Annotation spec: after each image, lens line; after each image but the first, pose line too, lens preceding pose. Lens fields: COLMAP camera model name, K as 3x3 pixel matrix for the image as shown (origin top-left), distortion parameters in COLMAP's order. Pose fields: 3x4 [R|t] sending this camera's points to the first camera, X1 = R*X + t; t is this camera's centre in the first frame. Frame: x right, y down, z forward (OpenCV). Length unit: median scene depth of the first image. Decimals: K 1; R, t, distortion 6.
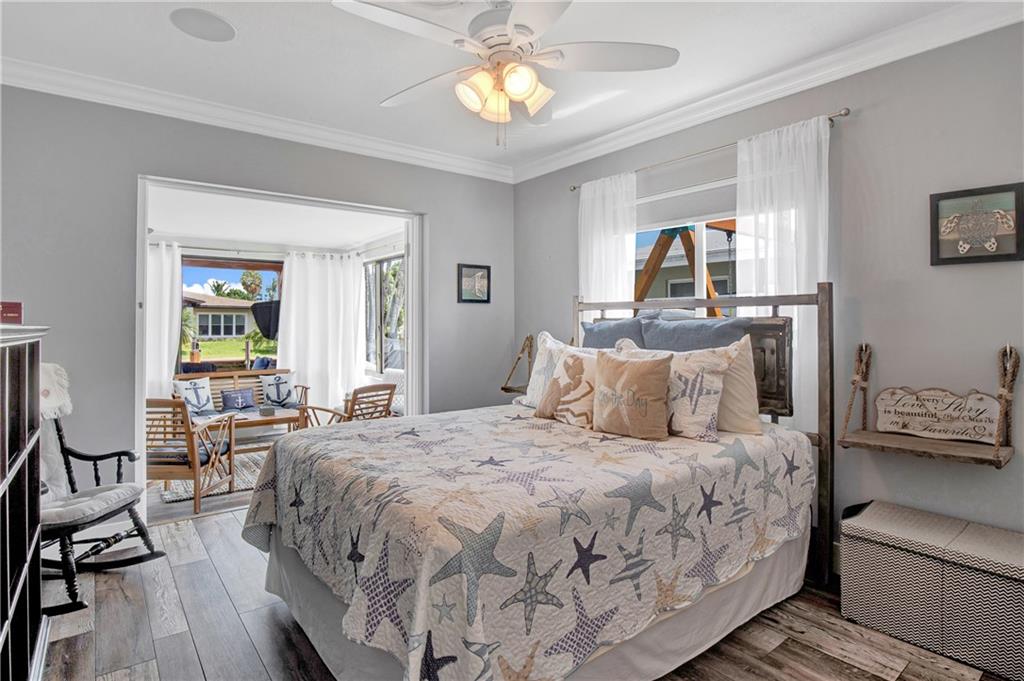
lens RADIAL K [[529.2, 0, 493.9], [0, 529.2, 305.6], [0, 0, 1]] dist [-0.036061, -0.000001]
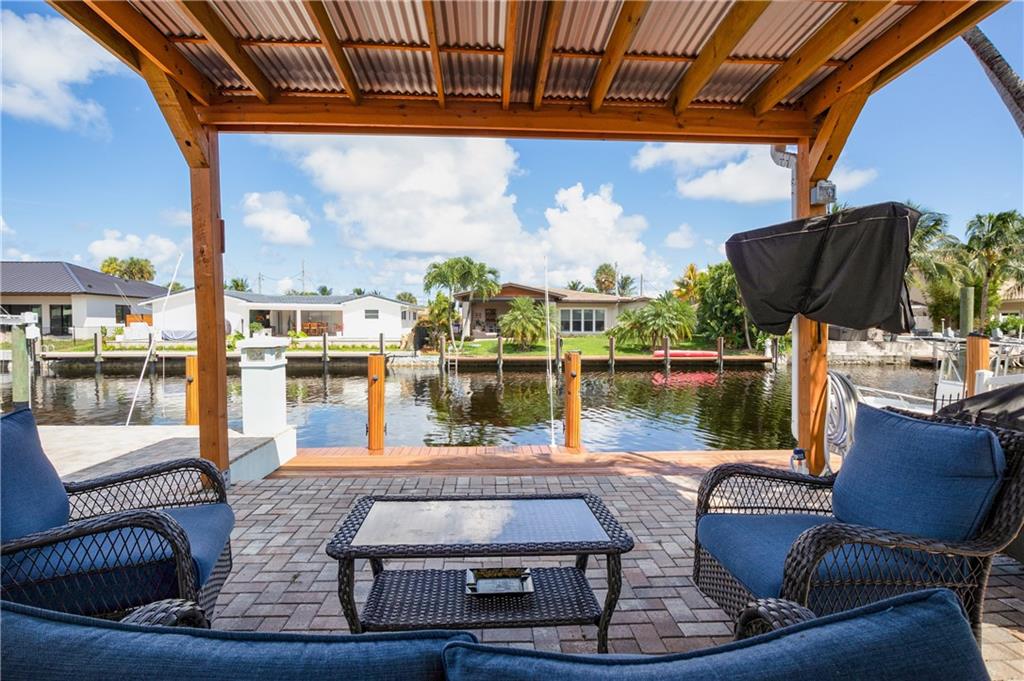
lens RADIAL K [[516.9, 0, 507.2], [0, 516.9, 340.2], [0, 0, 1]] dist [-0.004100, 0.000636]
pose [[0.820173, 0.022022, -0.571691, -0.666171], [0.017313, 0.997846, 0.063275, 0.077167], [0.571853, -0.061794, 0.818025, 1.073711]]
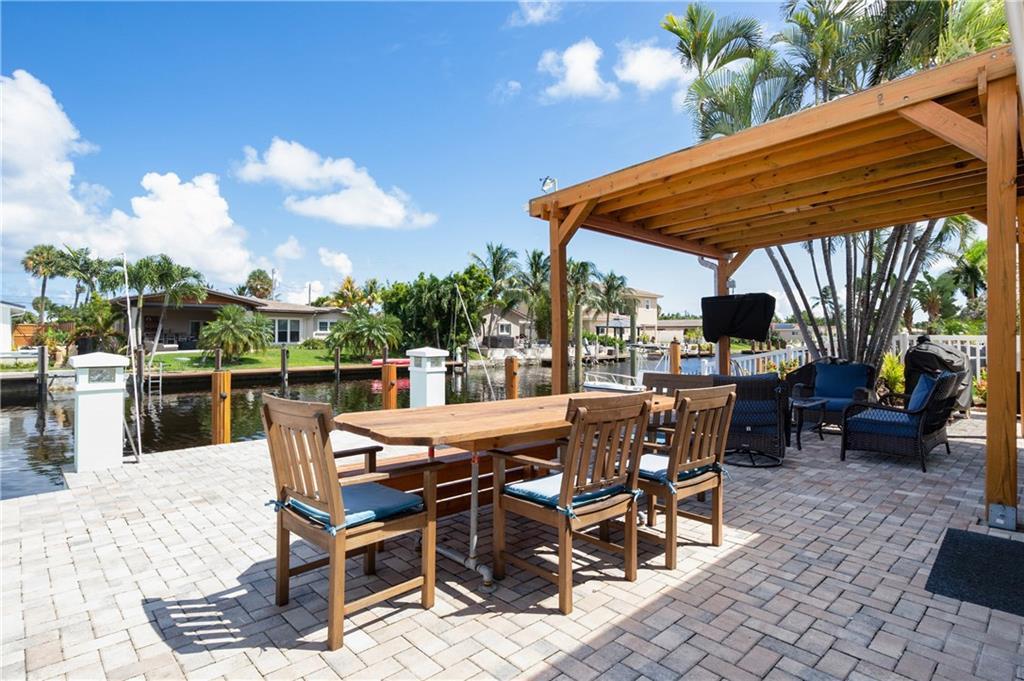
lens RADIAL K [[519.7, 0, 521.6], [0, 519.7, 344.5], [0, 0, 1]] dist [-0.030999, 0.001213]
pose [[0.993455, 0.006088, 0.114064, -1.459352], [-0.012417, 0.998417, 0.054857, 0.044601], [-0.113550, -0.055914, 0.991958, 0.420211]]
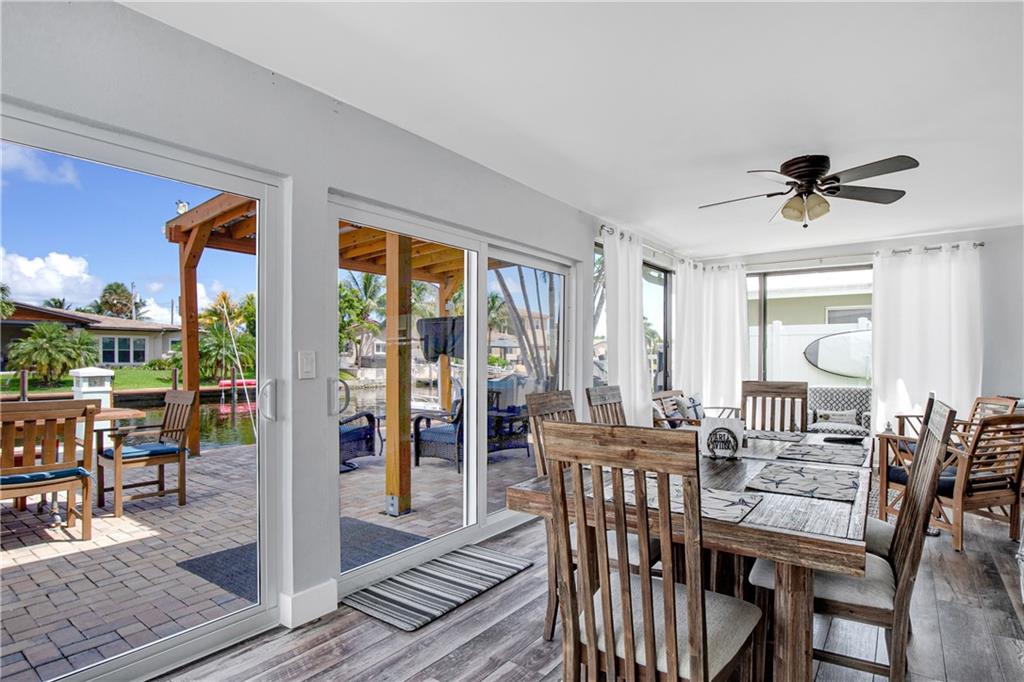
lens RADIAL K [[519.7, 0, 521.6], [0, 519.7, 345.0], [0, 0, 1]] dist [-0.030999, 0.001213]
pose [[0.958914, 0.011580, 0.283462, -0.947083], [-0.016649, 0.999742, 0.015480, 0.037470], [-0.283210, -0.019563, 0.958859, 0.243624]]
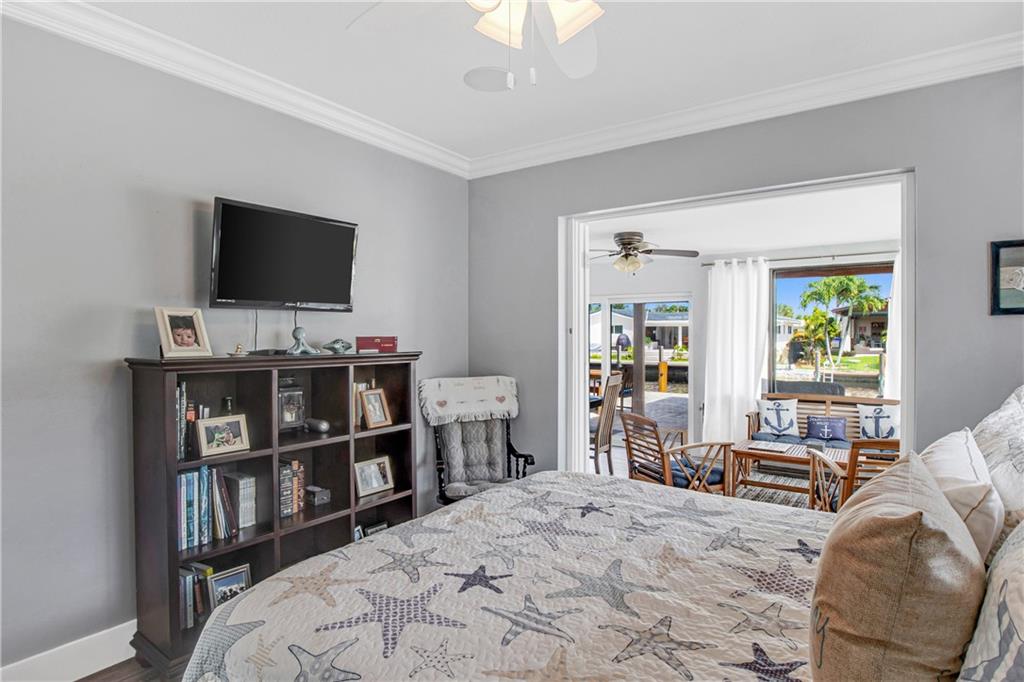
lens RADIAL K [[535.7, 0, 512.0], [0, 535.7, 341.0], [0, 0, 1]] dist [-0.037528, 0.000294]
pose [[0.296768, 0.014442, -0.954841, 0.183648], [0.034296, 0.999079, 0.025771, -0.005964], [0.954334, -0.040395, 0.295999, 0.242408]]
